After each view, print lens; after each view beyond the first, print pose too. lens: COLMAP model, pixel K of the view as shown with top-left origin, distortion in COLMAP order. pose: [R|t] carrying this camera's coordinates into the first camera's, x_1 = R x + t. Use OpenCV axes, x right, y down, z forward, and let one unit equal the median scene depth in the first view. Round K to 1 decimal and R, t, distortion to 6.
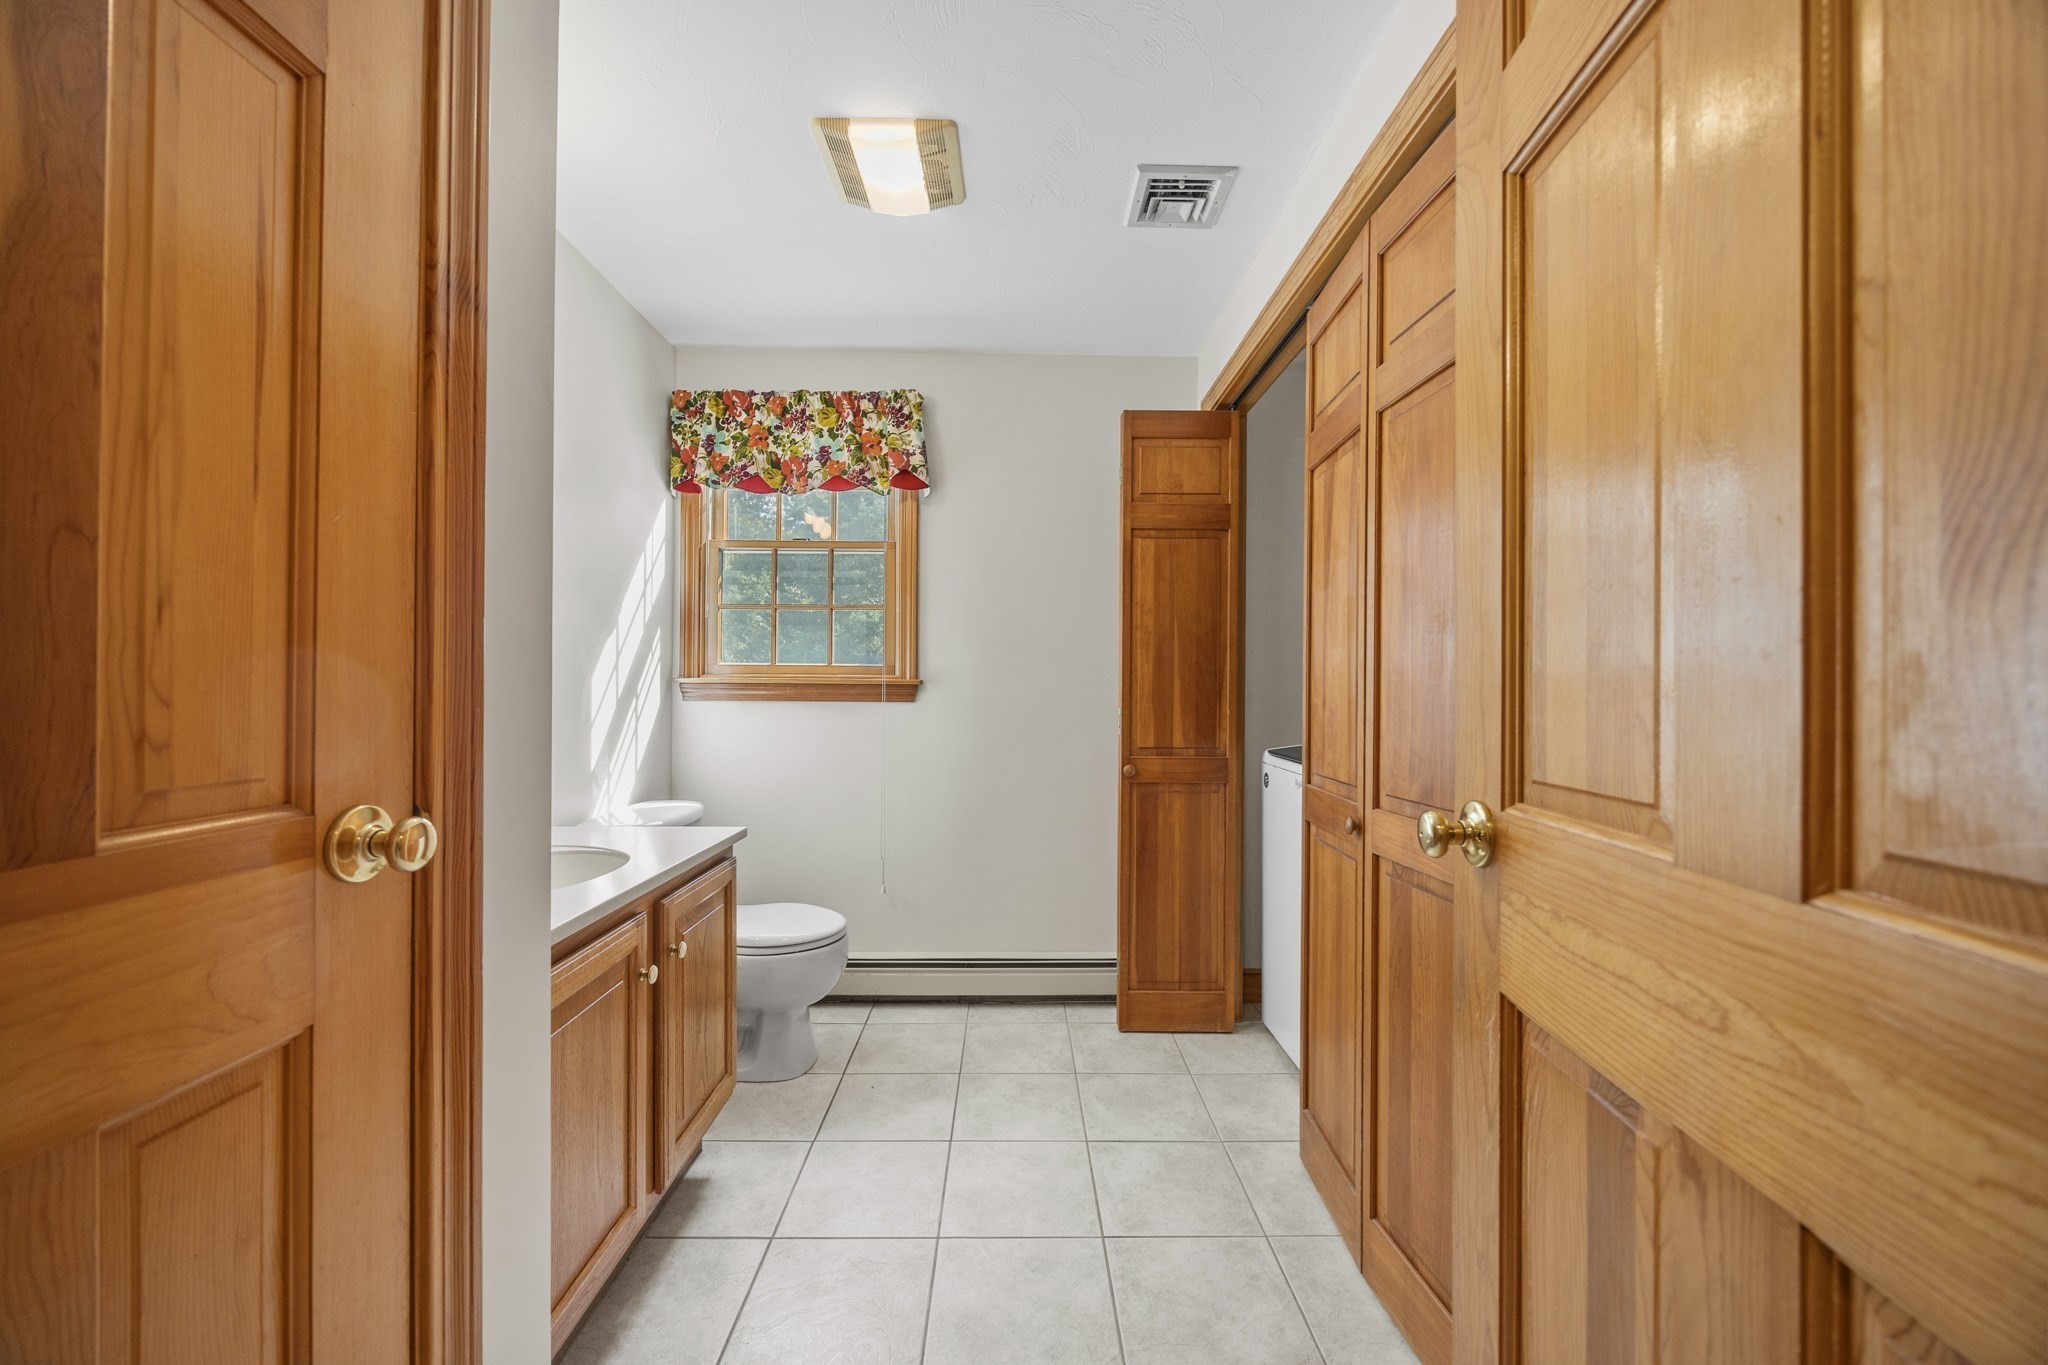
lens RADIAL K [[777.6, 0, 1021.5], [0, 777.6, 681.7], [0, 0, 1]] dist [-0.005917, -0.000056]
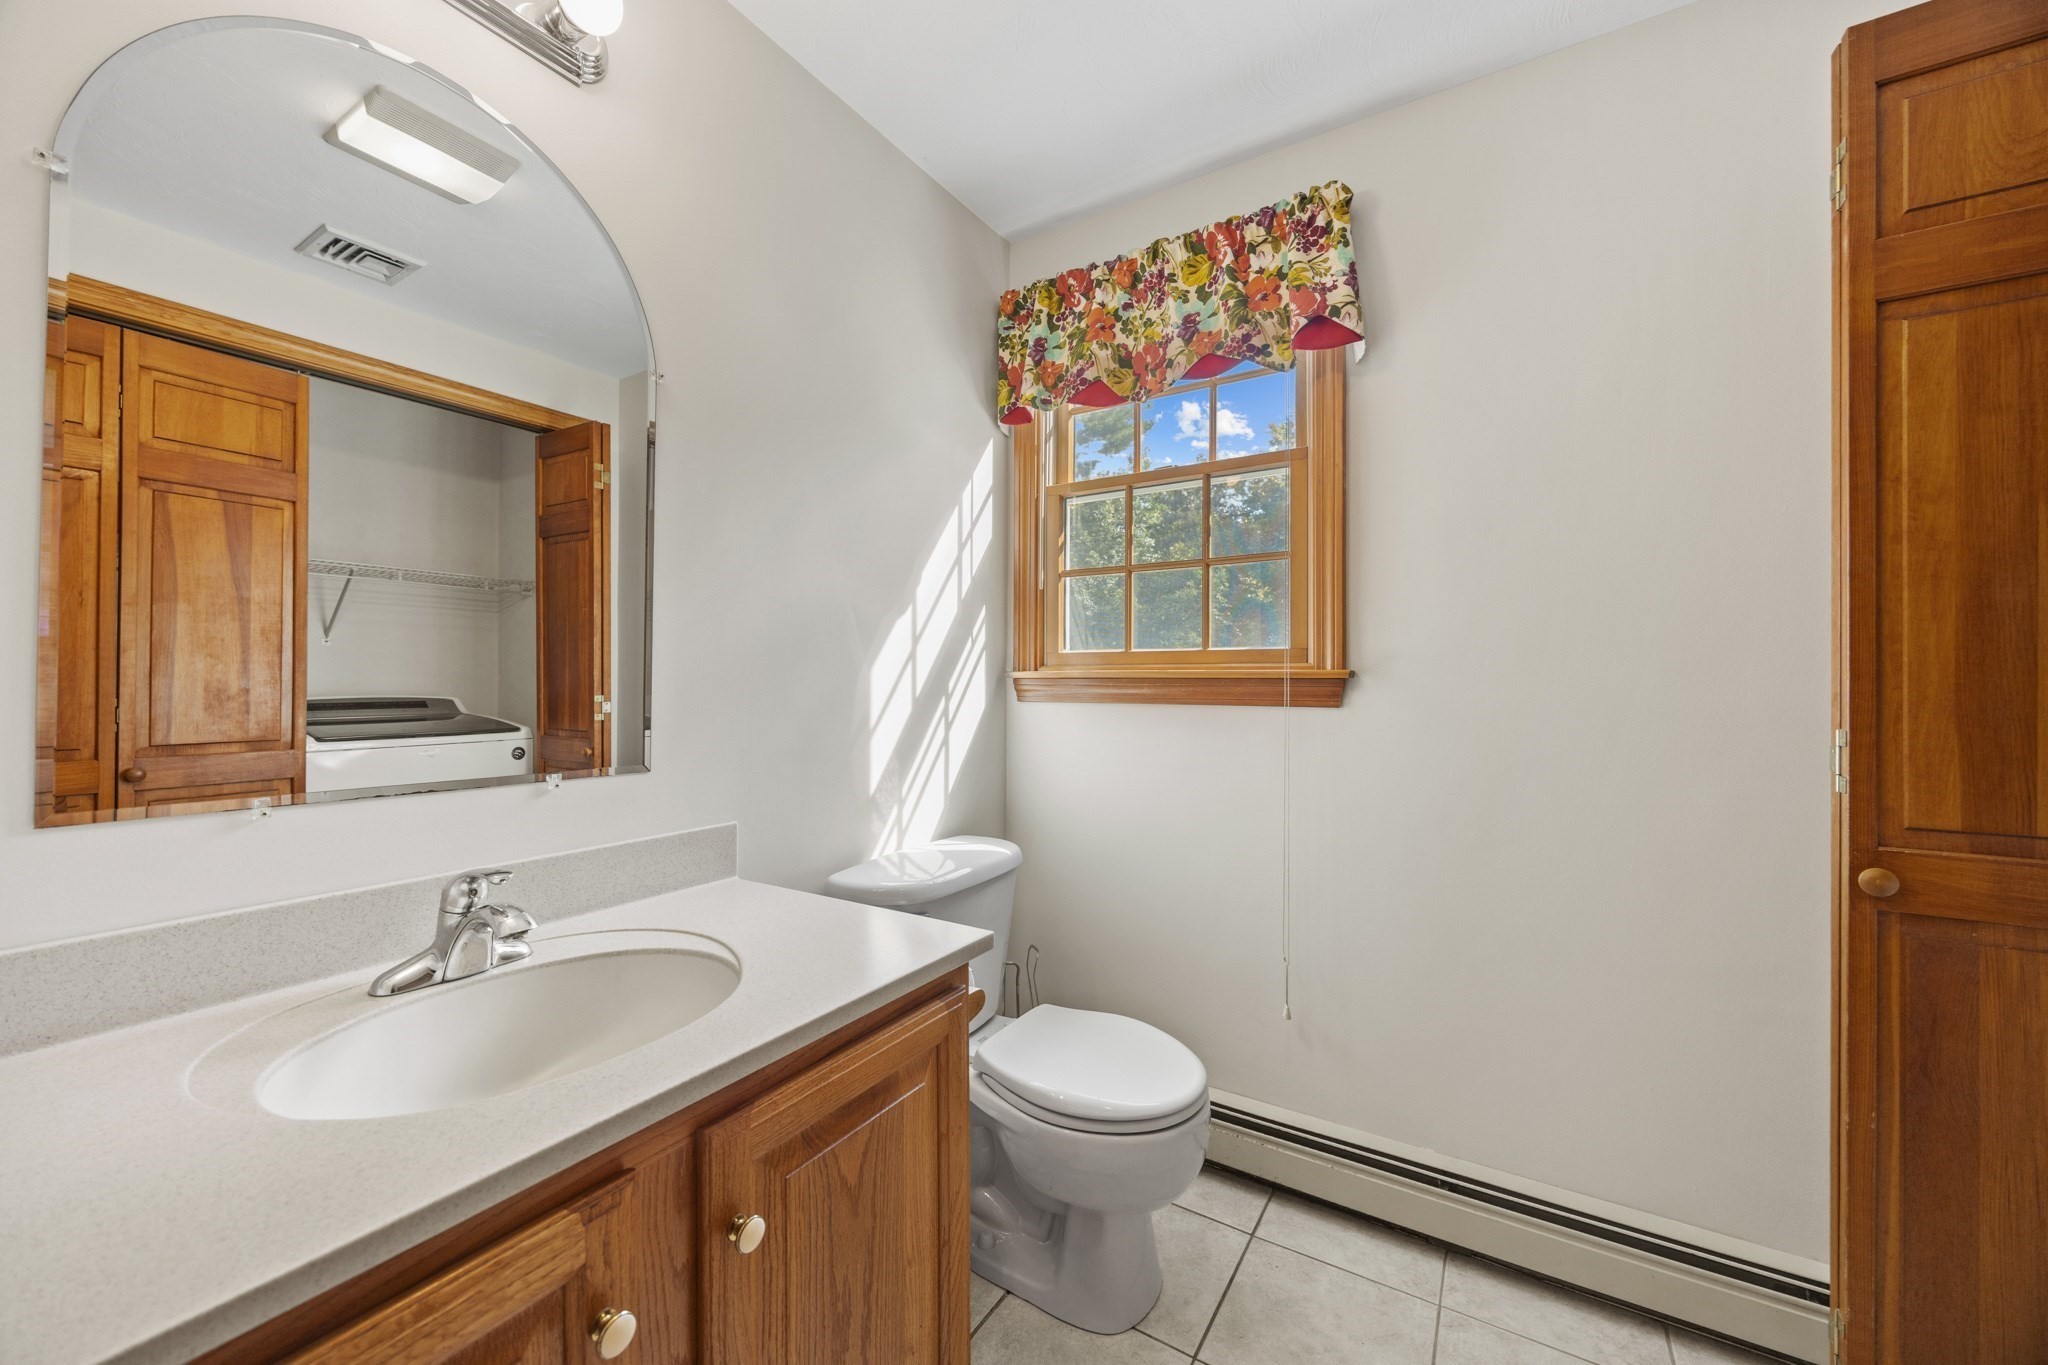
lens RADIAL K [[777.6, 0, 1022.5], [0, 777.6, 679.1], [0, 0, 1]] dist [-0.005917, -0.000056]
pose [[0.841593, -0.005240, -0.540087, -0.020971], [0.007917, 0.999965, 0.002634, 0.001038], [0.540054, -0.006493, 0.841605, 0.370670]]
